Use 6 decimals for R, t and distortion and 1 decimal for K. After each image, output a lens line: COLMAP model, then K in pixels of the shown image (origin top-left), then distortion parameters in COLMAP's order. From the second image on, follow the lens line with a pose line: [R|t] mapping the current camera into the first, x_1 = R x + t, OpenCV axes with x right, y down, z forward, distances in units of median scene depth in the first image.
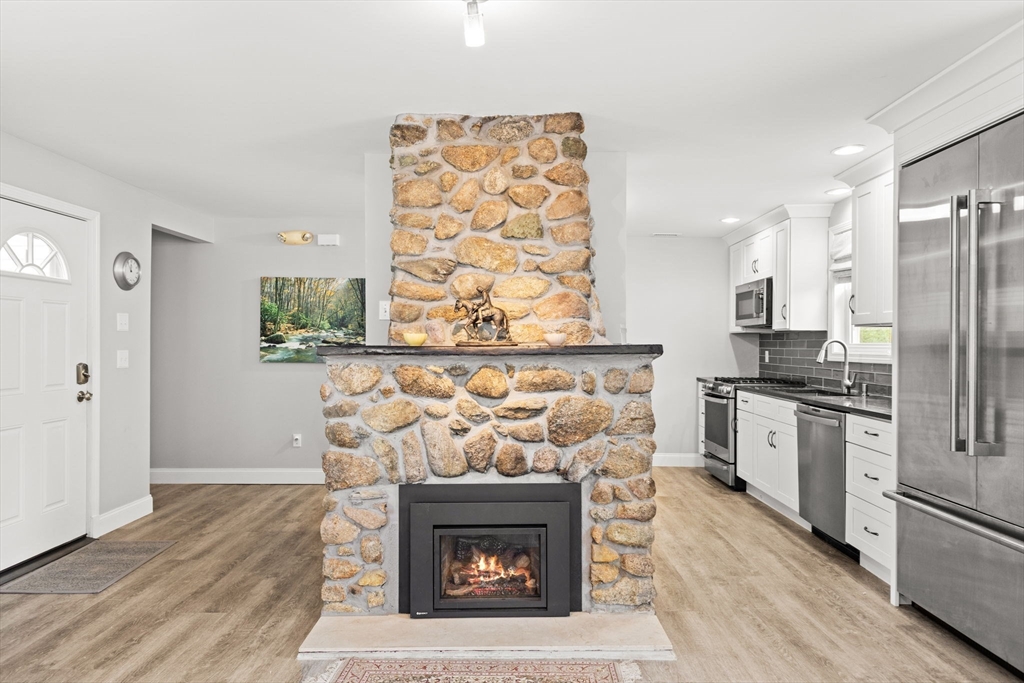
lens RADIAL K [[636.4, 0, 514.7], [0, 636.4, 340.7], [0, 0, 1]] dist [0.008875, -0.001490]
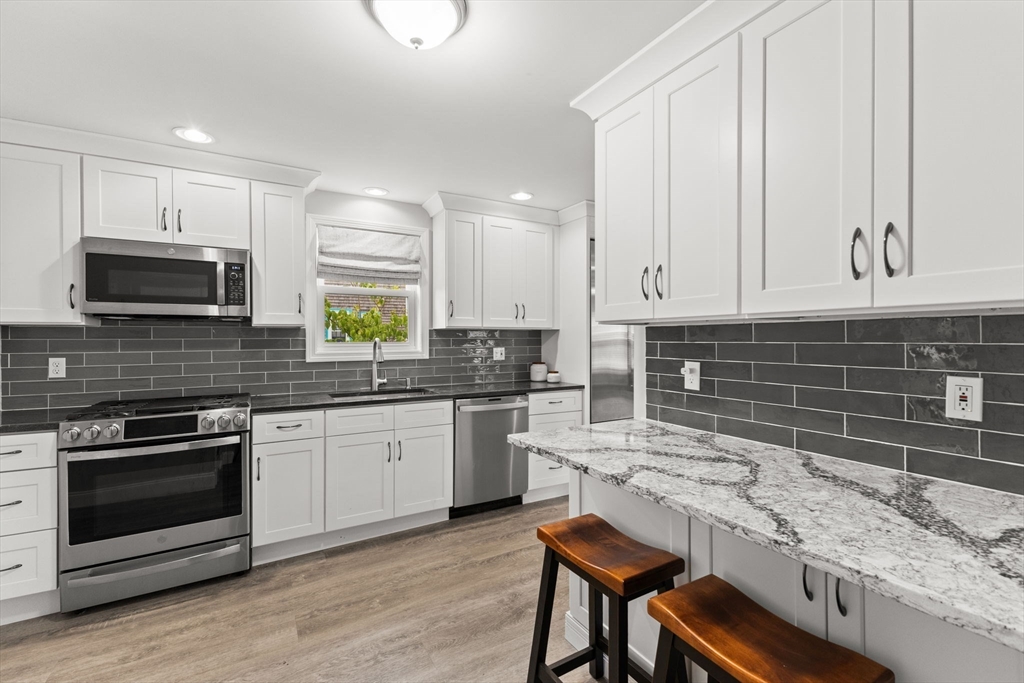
lens RADIAL K [[448.0, 0, 514.0], [0, 448.0, 338.7], [0, 0, 1]] dist [0.000466, 0.000027]
pose [[-0.515860, -0.012264, 0.856585, -0.308566], [-0.007346, 0.999924, 0.009892, -0.015729], [-0.856642, -0.001190, -0.515911, 1.726262]]
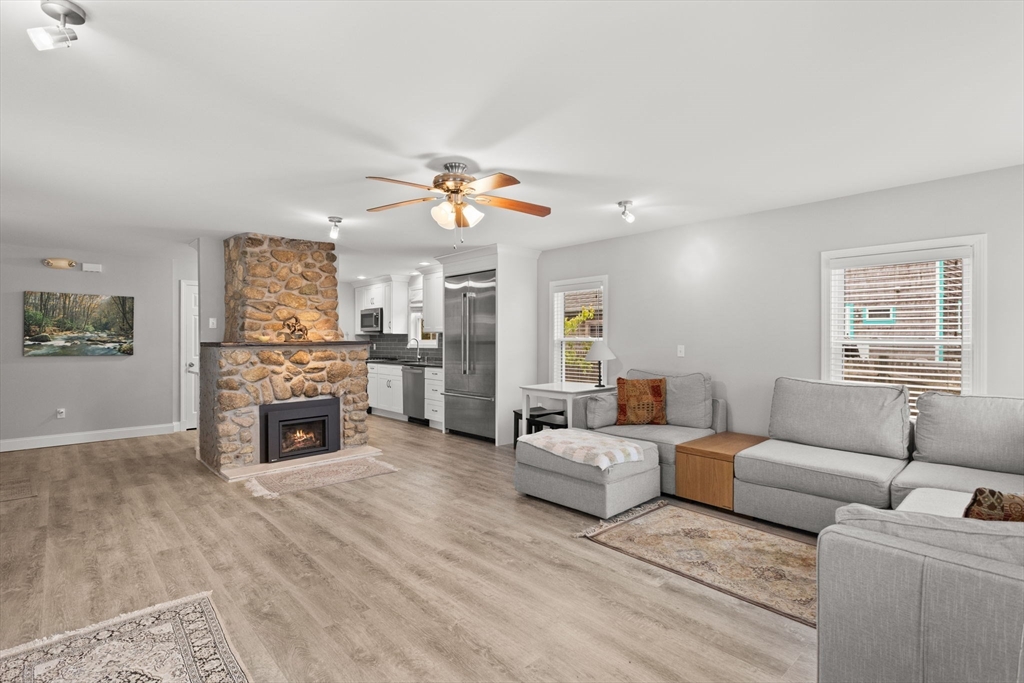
lens RADIAL K [[499.4, 0, 512.4], [0, 499.4, 342.5], [0, 0, 1]] dist [-0.000499, -0.000136]
pose [[0.730050, -0.008202, 0.683344, -0.676965], [0.001505, 0.999945, 0.010394, -0.006678], [-0.683392, -0.006560, 0.730022, -0.799966]]
